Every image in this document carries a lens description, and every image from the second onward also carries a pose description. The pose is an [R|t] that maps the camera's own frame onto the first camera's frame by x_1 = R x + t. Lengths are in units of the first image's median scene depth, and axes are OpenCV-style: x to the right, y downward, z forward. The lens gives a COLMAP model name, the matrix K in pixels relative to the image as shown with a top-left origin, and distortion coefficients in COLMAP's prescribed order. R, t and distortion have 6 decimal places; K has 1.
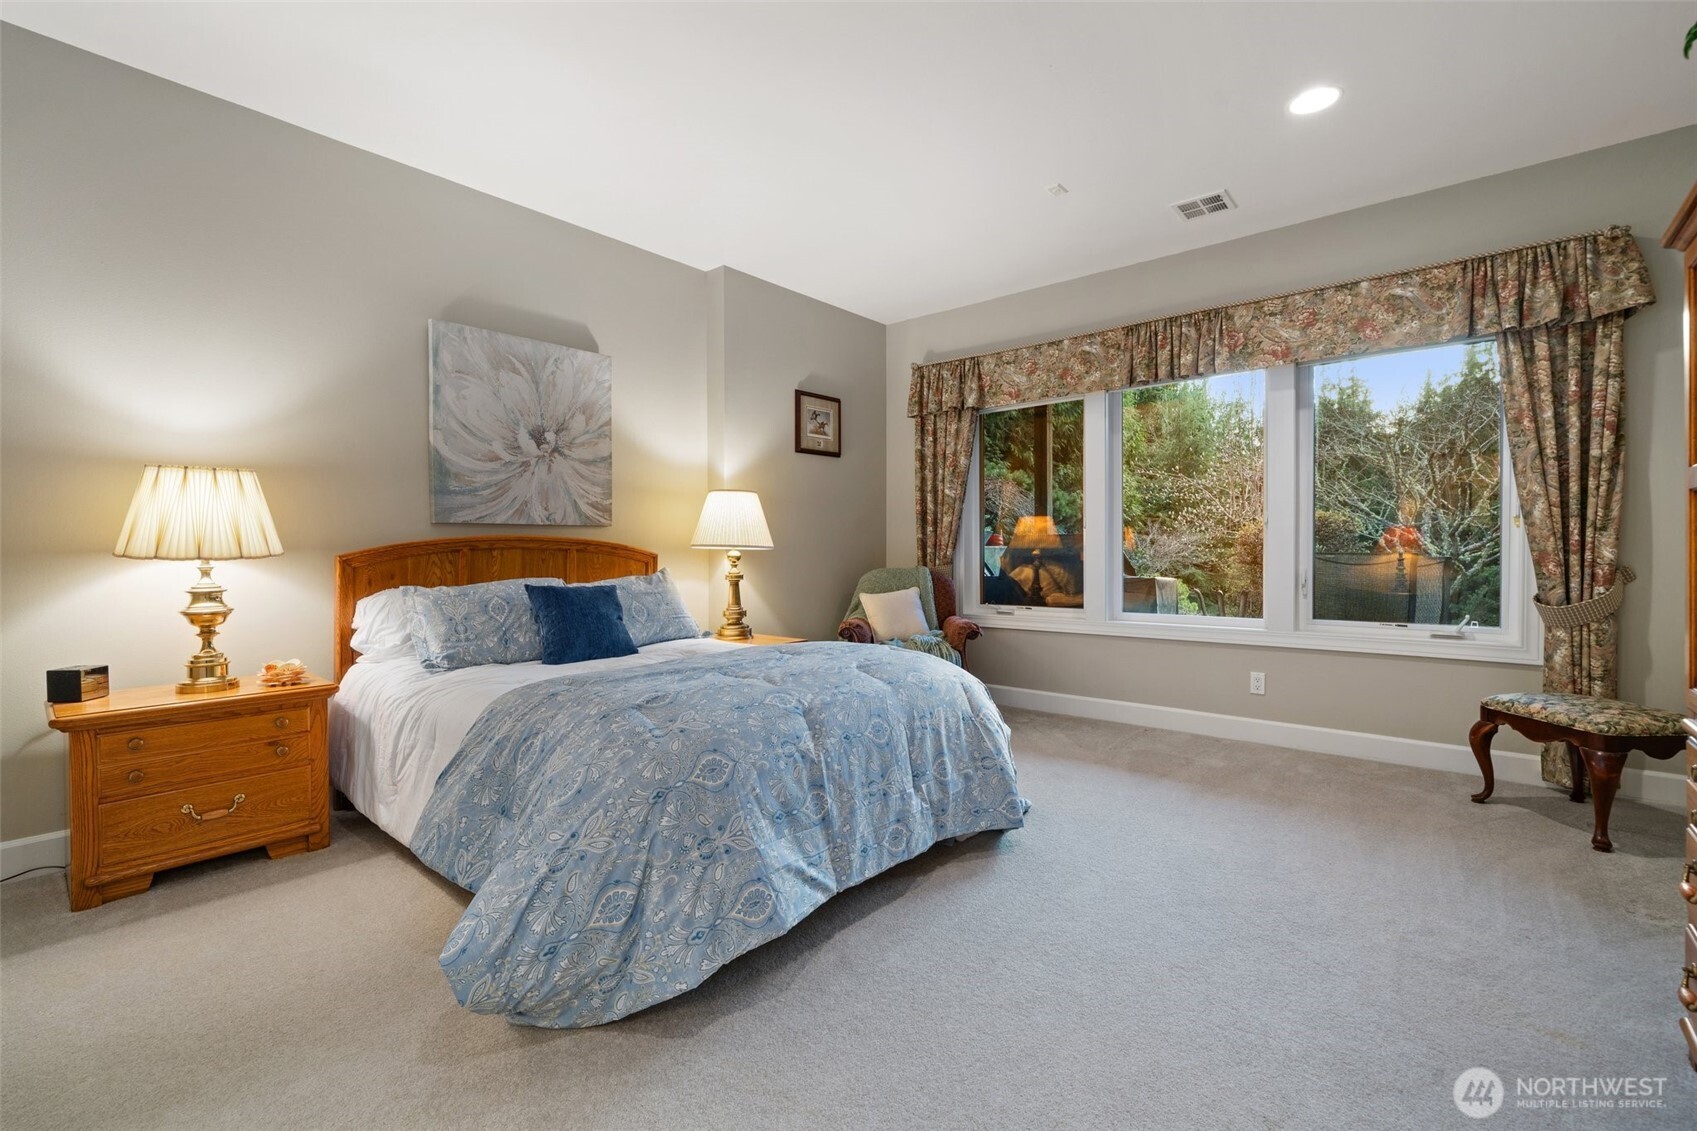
lens RADIAL K [[755.7, 0, 849.8], [0, 755.7, 566.1], [0, 0, 1]] dist [-0.003773, -0.000359]
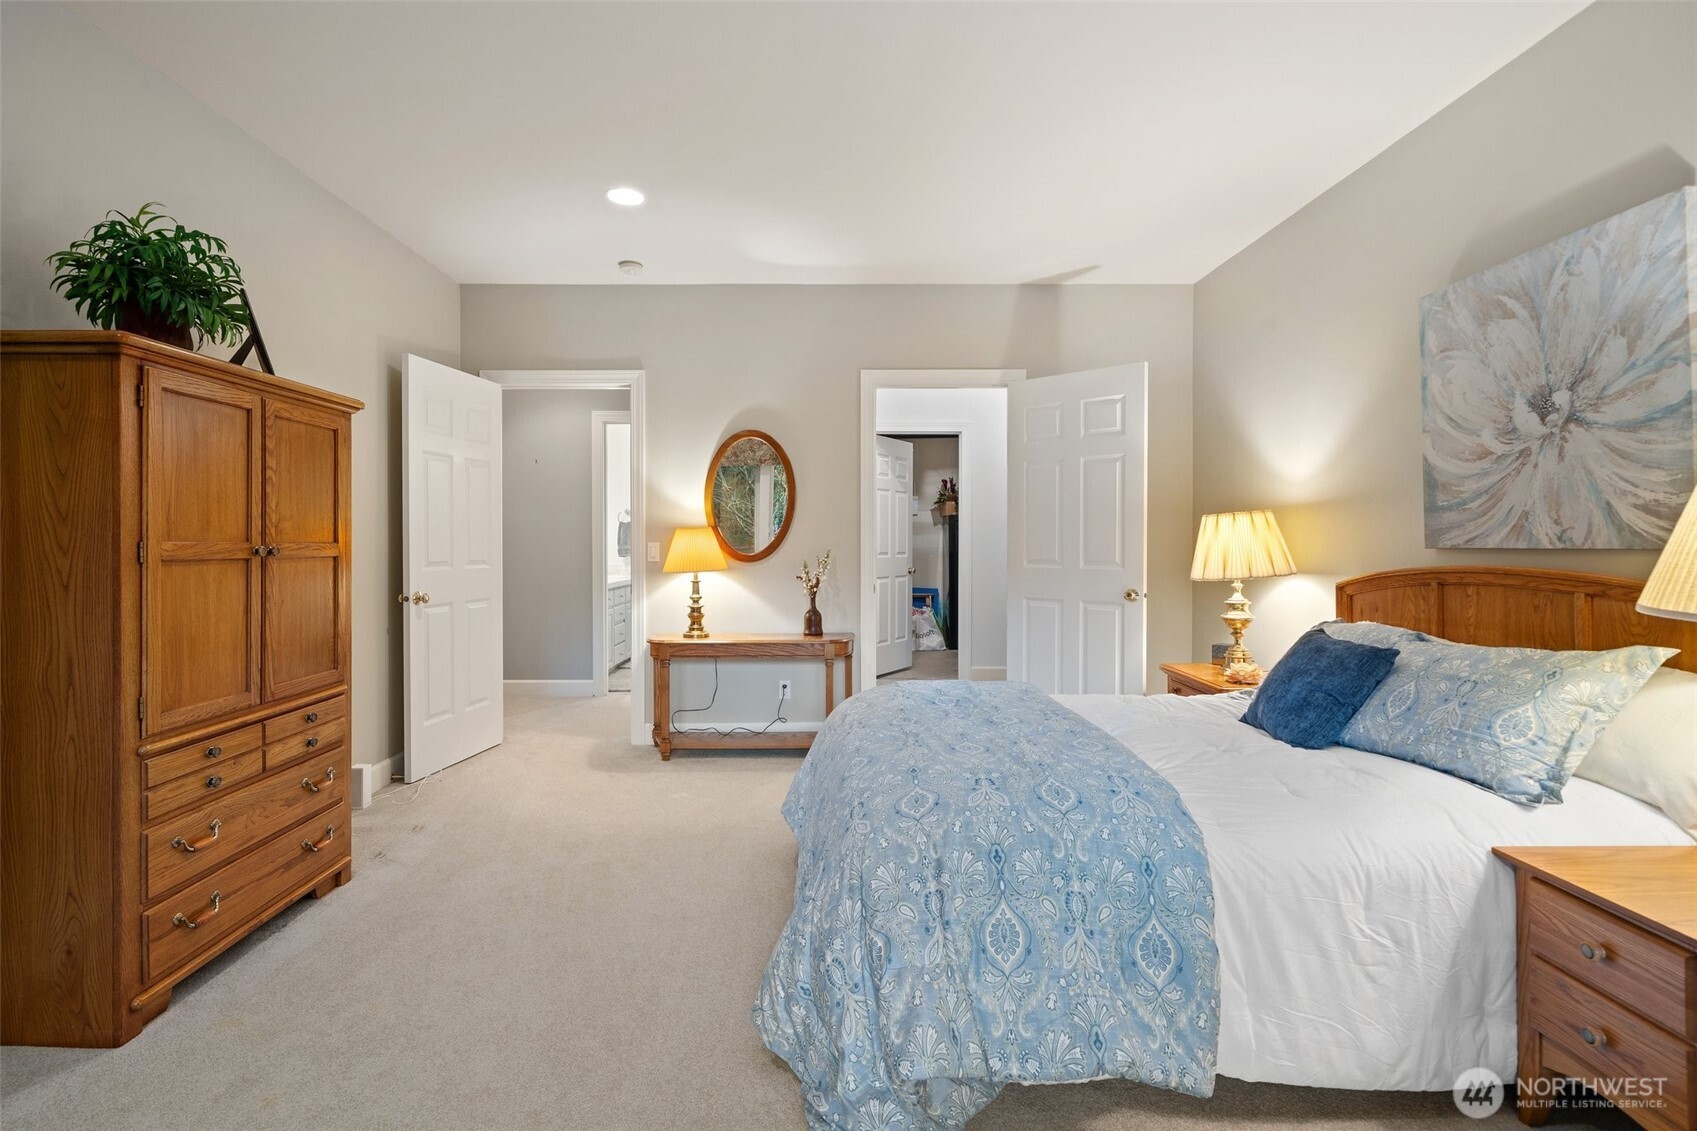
lens RADIAL K [[780.3, 0, 849.9], [0, 780.3, 553.9], [0, 0, 1]] dist [0.004330, 0.000394]
pose [[-0.751923, 0.017173, -0.659027, 0.428163], [-0.006472, 0.999420, 0.033427, -0.069195], [0.659219, 0.029400, -0.751376, 1.121149]]
